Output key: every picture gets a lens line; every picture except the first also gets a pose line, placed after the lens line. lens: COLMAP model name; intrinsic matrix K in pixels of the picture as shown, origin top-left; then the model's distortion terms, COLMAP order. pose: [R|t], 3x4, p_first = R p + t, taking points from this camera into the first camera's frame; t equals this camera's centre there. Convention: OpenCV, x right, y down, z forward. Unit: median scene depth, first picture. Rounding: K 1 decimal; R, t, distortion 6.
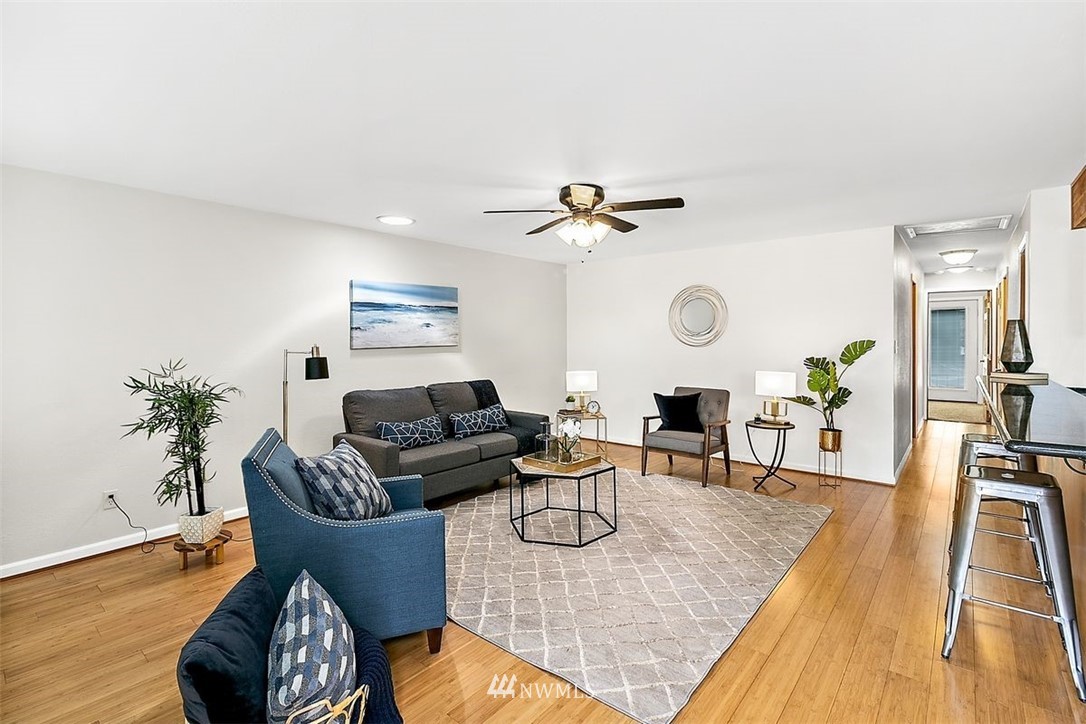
lens RADIAL K [[511.1, 0, 542.6], [0, 511.1, 343.1], [0, 0, 1]] dist [0.000047, -0.000171]
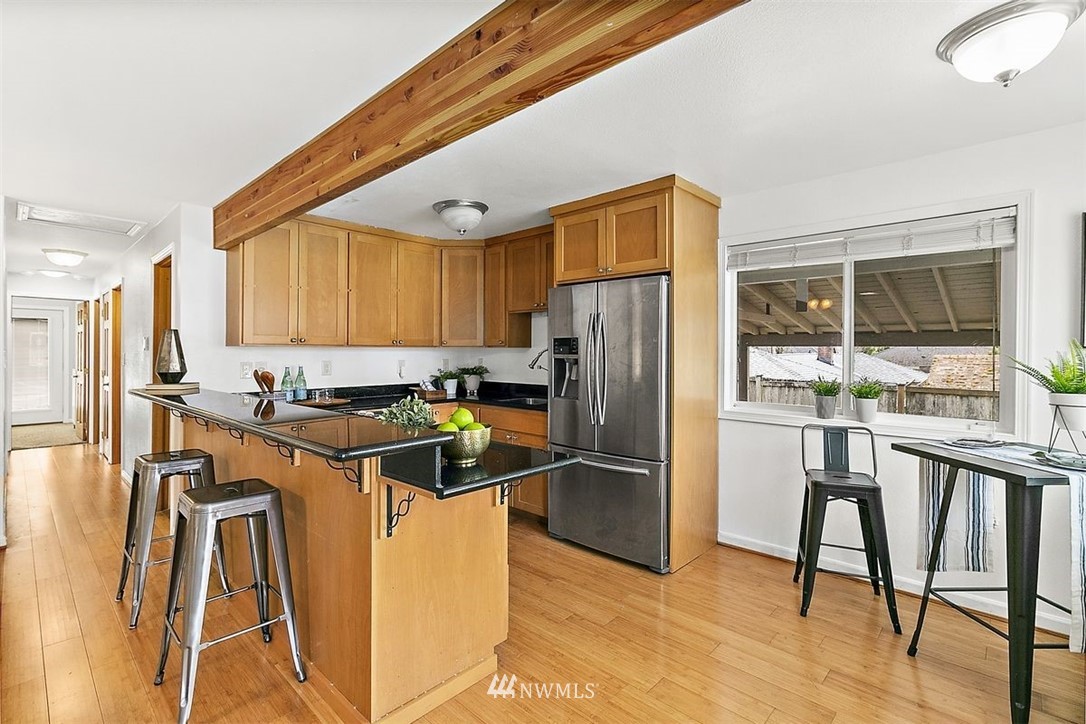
lens RADIAL K [[499.9, 0, 551.6], [0, 499.9, 351.2], [0, 0, 1]] dist [-0.001207, -0.000014]
pose [[0.060573, 0.007551, 0.998135, 0.017899], [0.008197, 0.999934, -0.008062, 0.009898], [-0.998130, 0.008670, 0.060507, 0.214267]]
